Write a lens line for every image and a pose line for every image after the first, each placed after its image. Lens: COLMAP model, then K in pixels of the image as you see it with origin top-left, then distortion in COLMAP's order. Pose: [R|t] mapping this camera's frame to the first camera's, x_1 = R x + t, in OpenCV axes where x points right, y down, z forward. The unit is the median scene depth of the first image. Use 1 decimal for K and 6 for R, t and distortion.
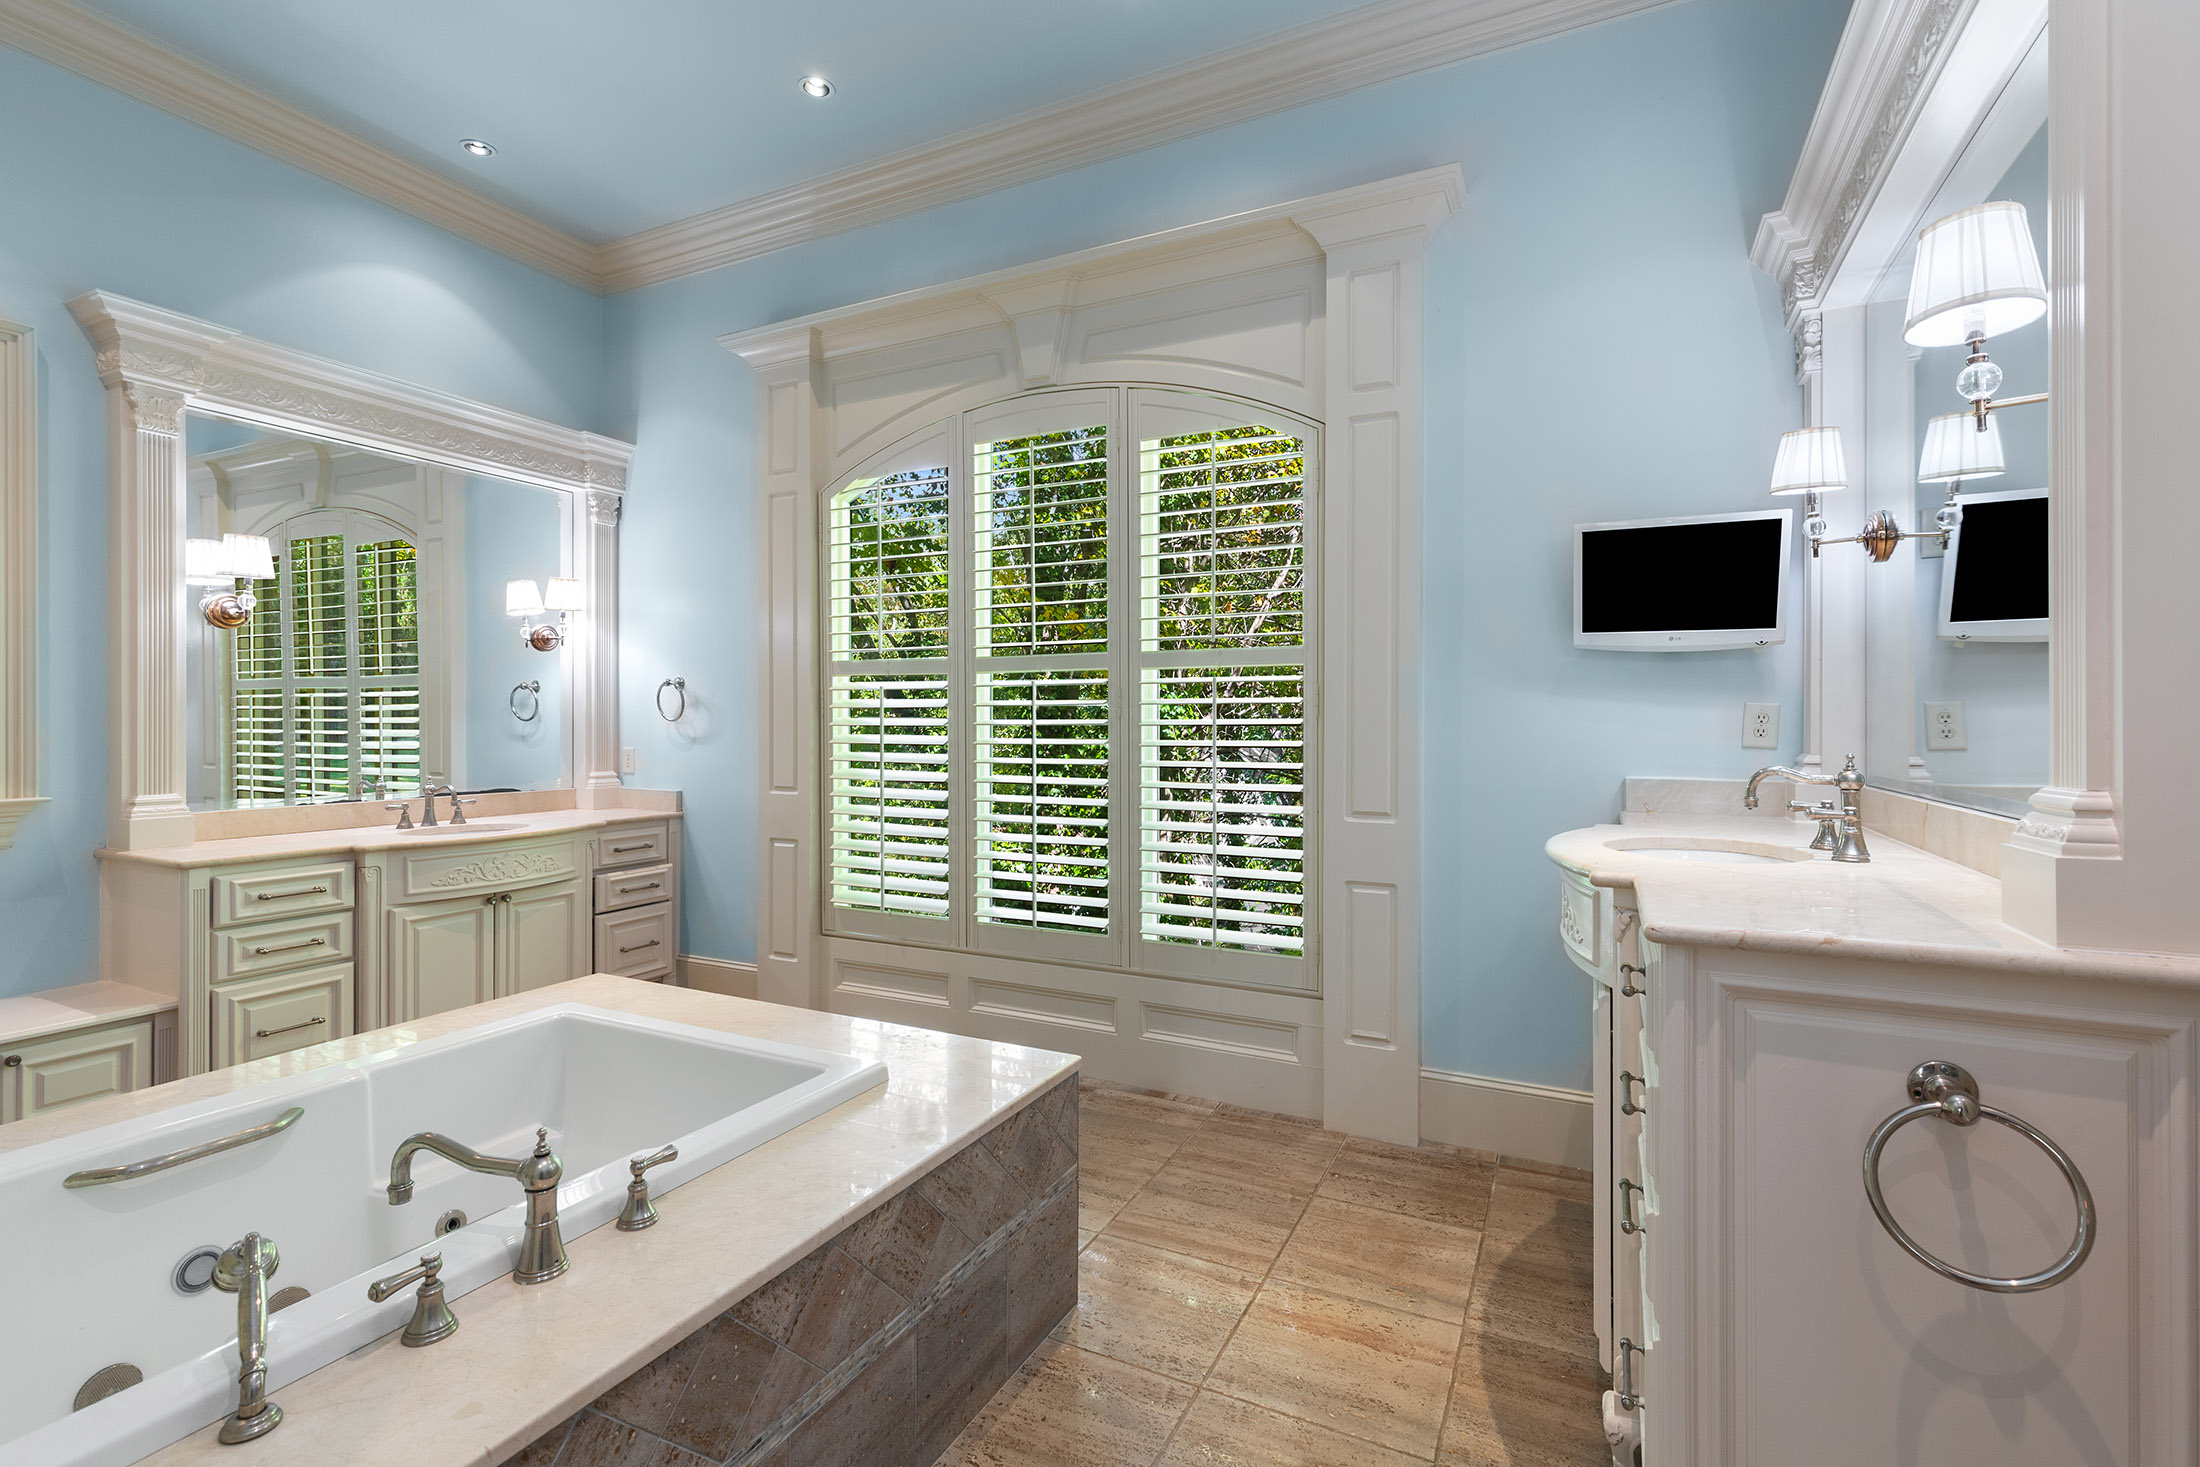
lens RADIAL K [[988.2, 0, 1103.9], [0, 988.2, 729.8], [0, 0, 1]] dist [0.003203, 0.000256]
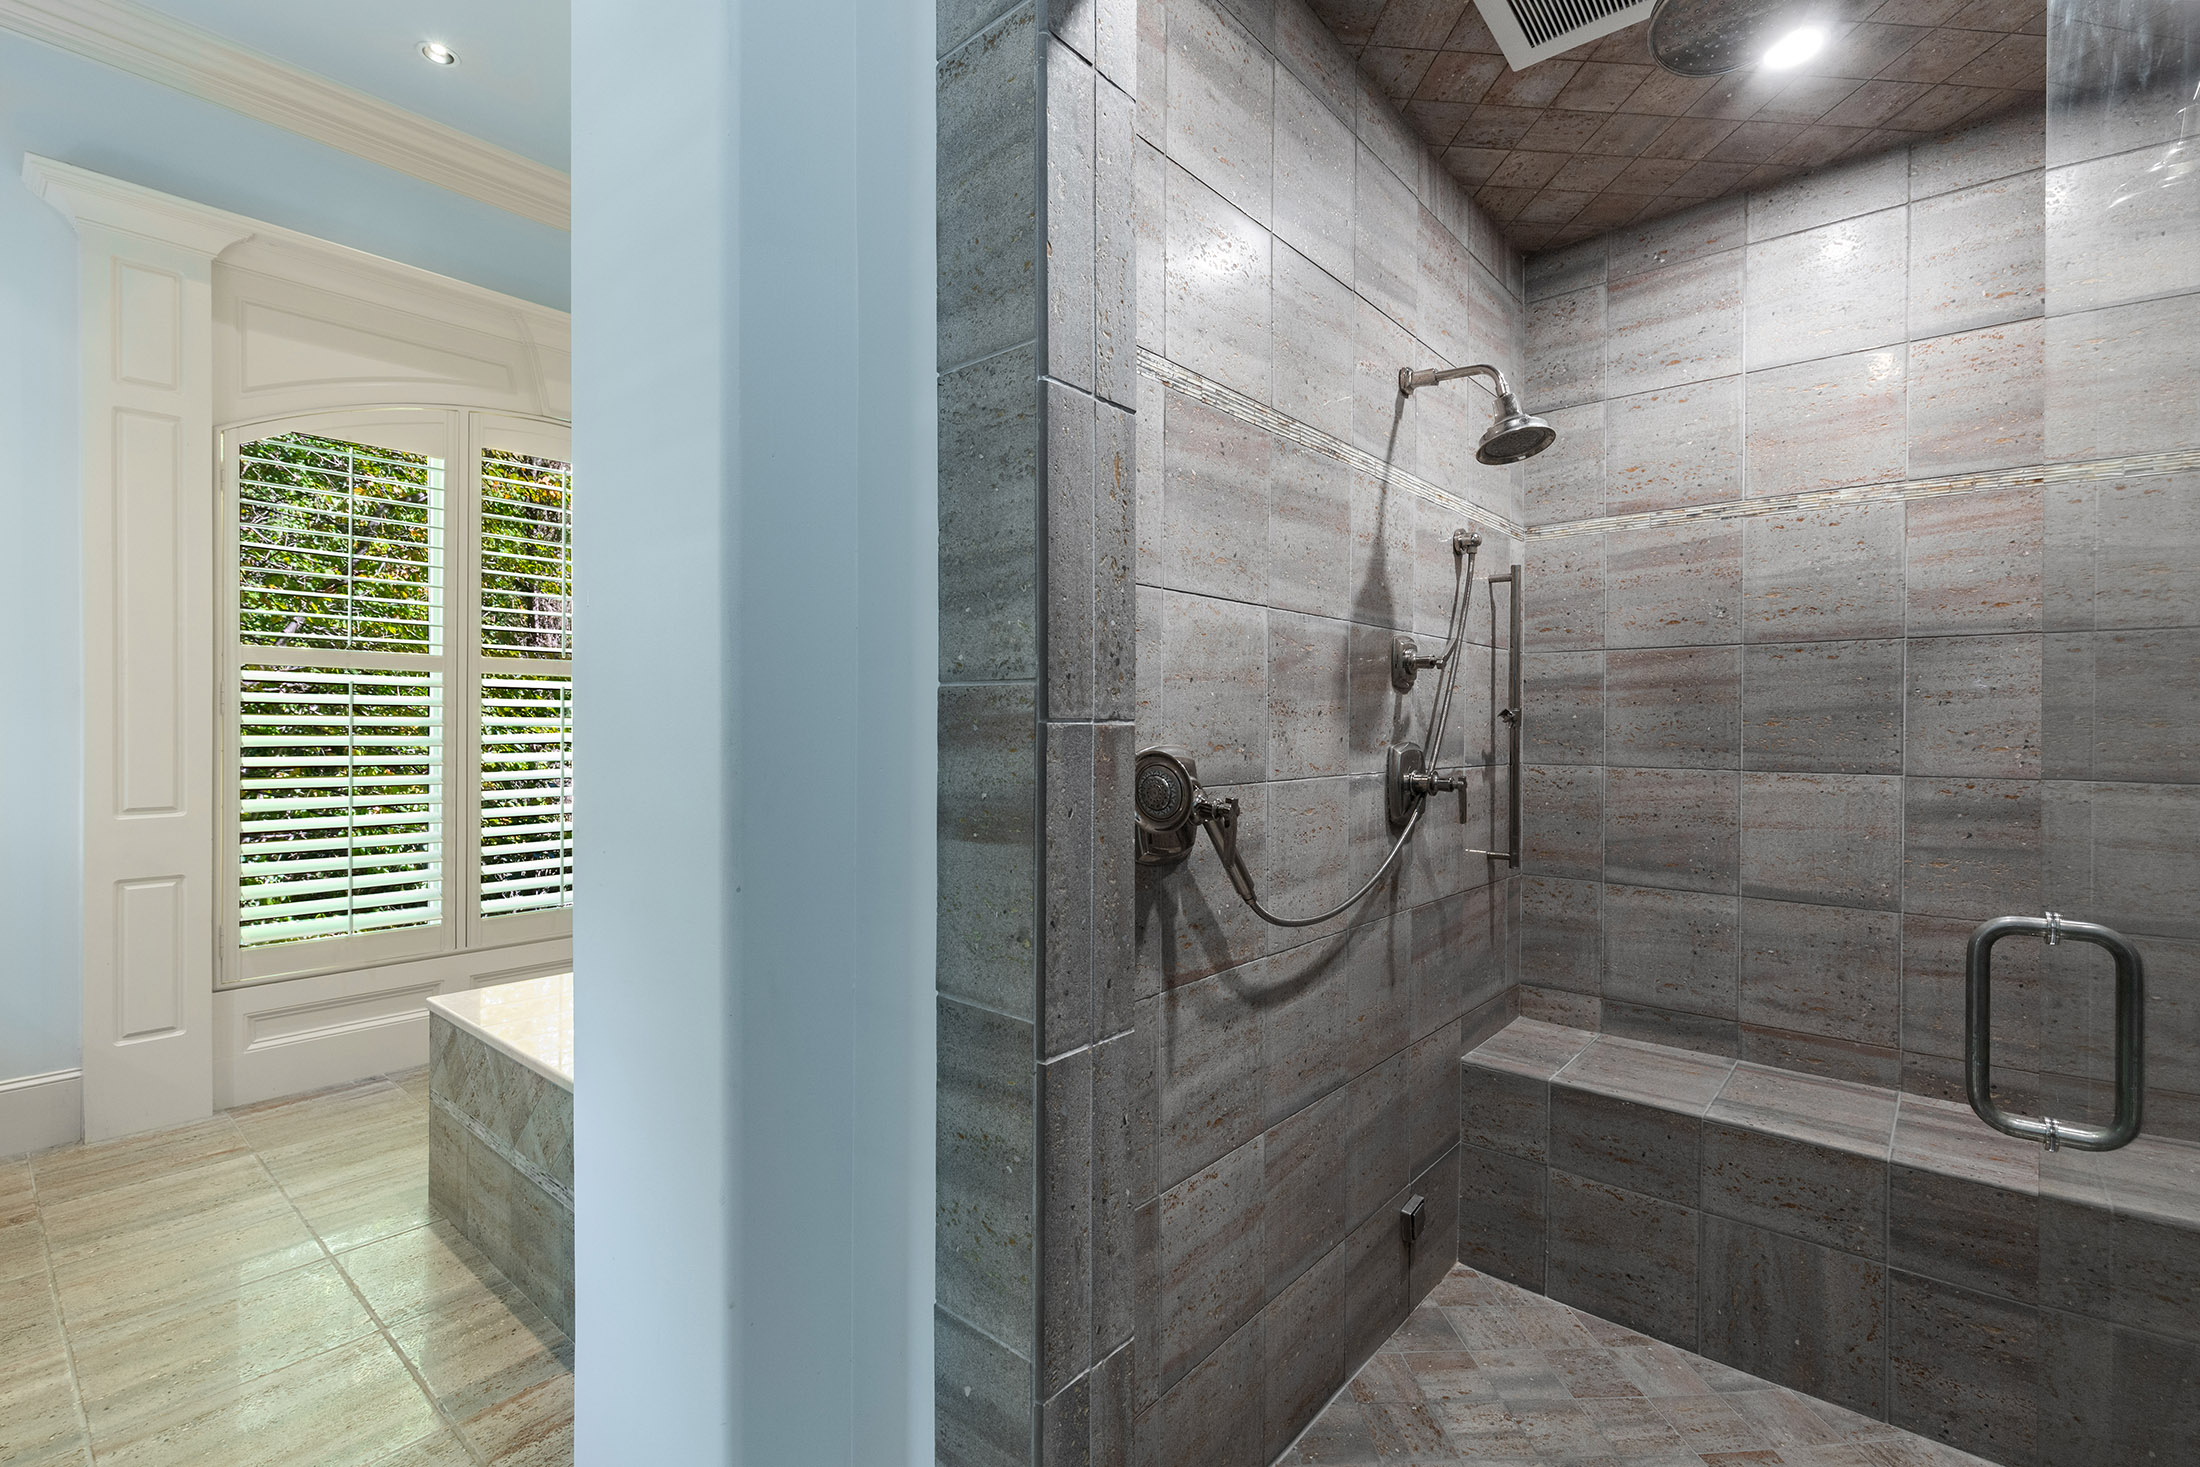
lens RADIAL K [[988.2, 0, 1104.9], [0, 988.2, 724.7], [0, 0, 1]] dist [0.003203, 0.000256]
pose [[0.234937, -0.010602, 0.971953, -0.991072], [-0.002942, 0.999928, 0.011619, -0.018228], [-0.972006, -0.005589, 0.234889, 0.142563]]
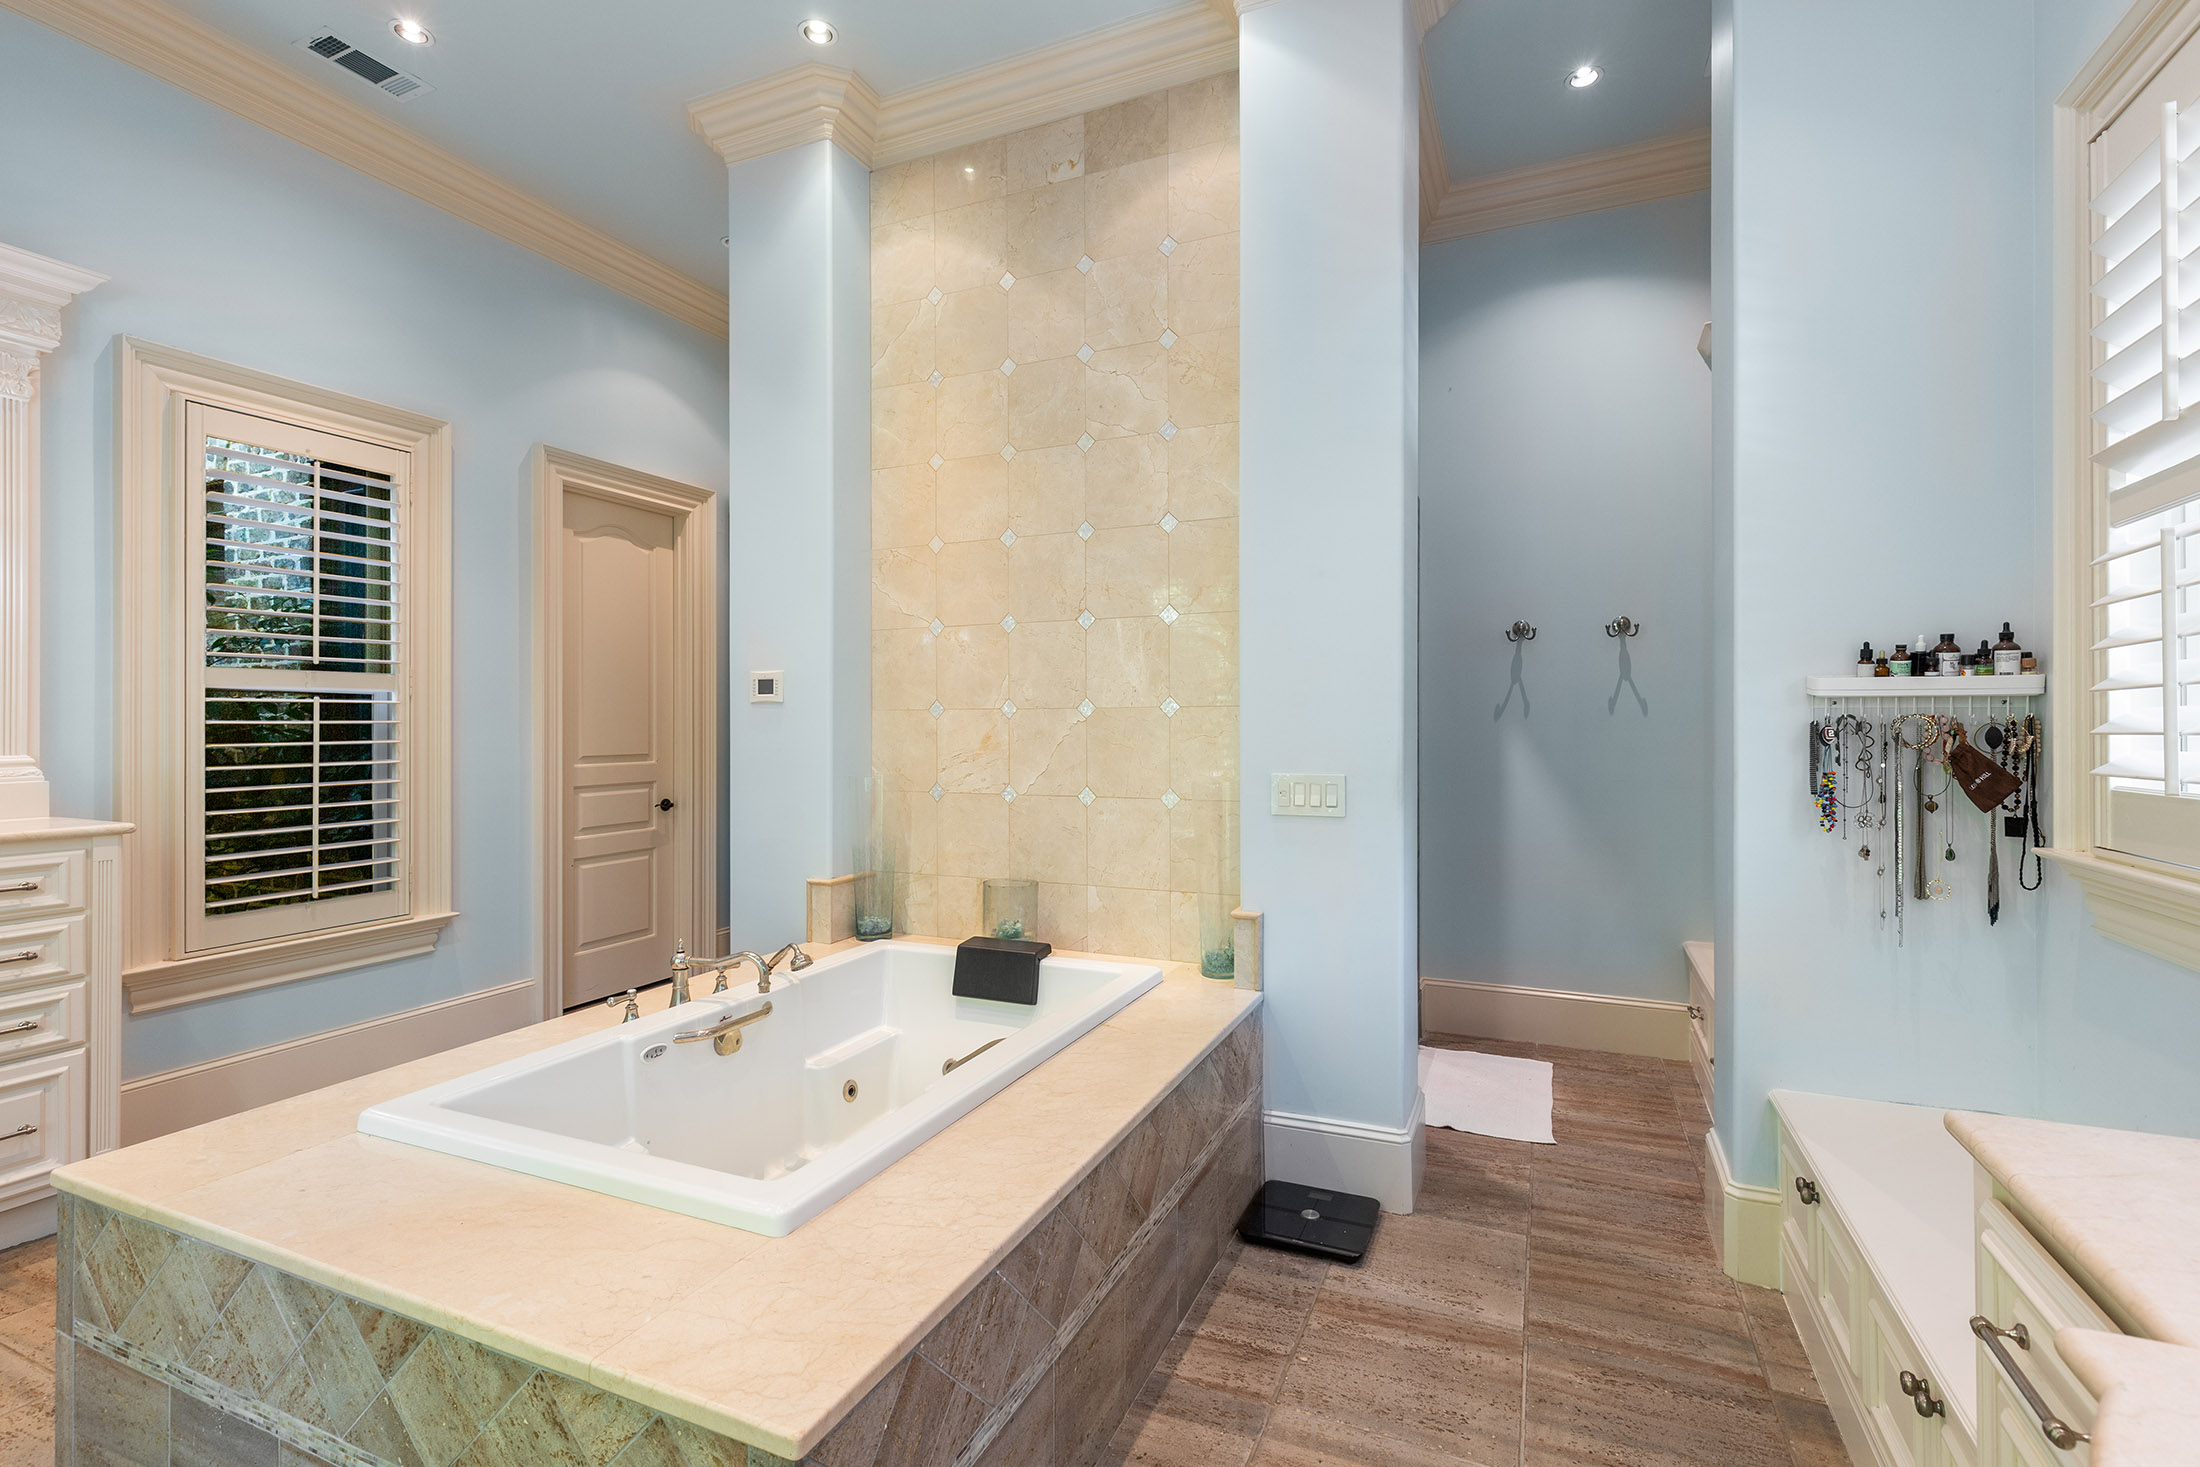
lens RADIAL K [[988.2, 0, 1099.2], [0, 988.2, 722.3], [0, 0, 1]] dist [0.003203, 0.000256]
pose [[-0.999159, -0.004708, -0.040722, -0.464125], [-0.004805, 0.999986, 0.002292, -0.014493], [0.040710, 0.002486, -0.999168, 1.105997]]
